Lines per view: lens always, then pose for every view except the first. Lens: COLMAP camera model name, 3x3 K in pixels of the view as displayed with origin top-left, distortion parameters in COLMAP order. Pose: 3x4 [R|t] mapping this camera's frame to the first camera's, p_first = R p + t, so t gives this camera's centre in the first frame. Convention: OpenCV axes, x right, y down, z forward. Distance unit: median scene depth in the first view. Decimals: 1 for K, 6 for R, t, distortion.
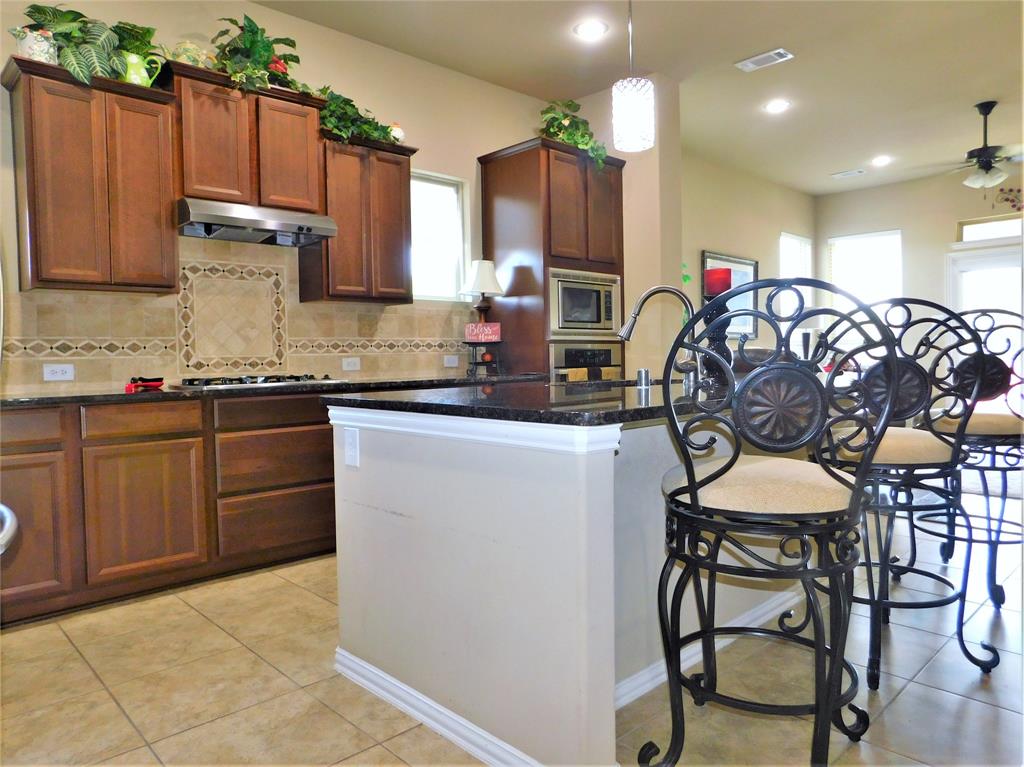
lens RADIAL K [[693.2, 0, 514.8], [0, 693.2, 383.3], [0, 0, 1]] dist [-0.067728, 0.053763]
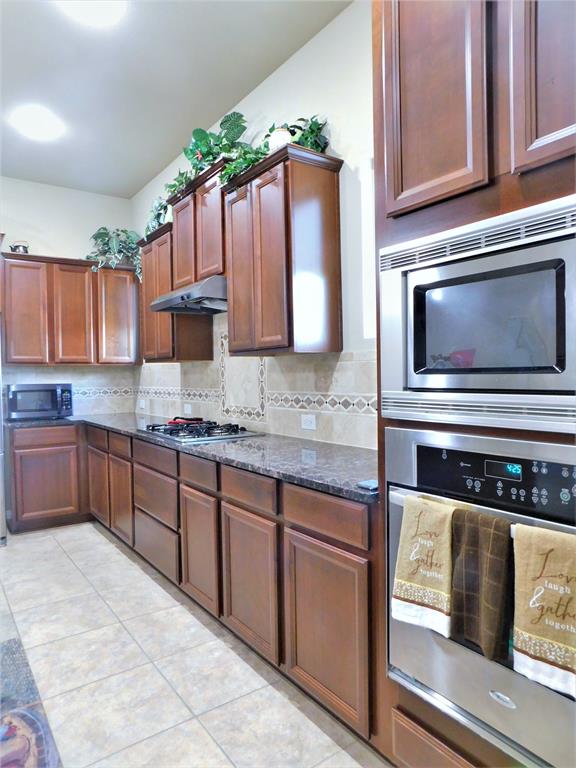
lens RADIAL K [[510.0, 0, 289.1], [0, 510.0, 384.1], [0, 0, 1]] dist [-0.066545, 0.051650]
pose [[-0.143835, 0.042970, -0.988668, 0.486120], [-0.018114, 0.998775, 0.046044, -0.126870], [0.989436, 0.024531, -0.142880, 1.289350]]
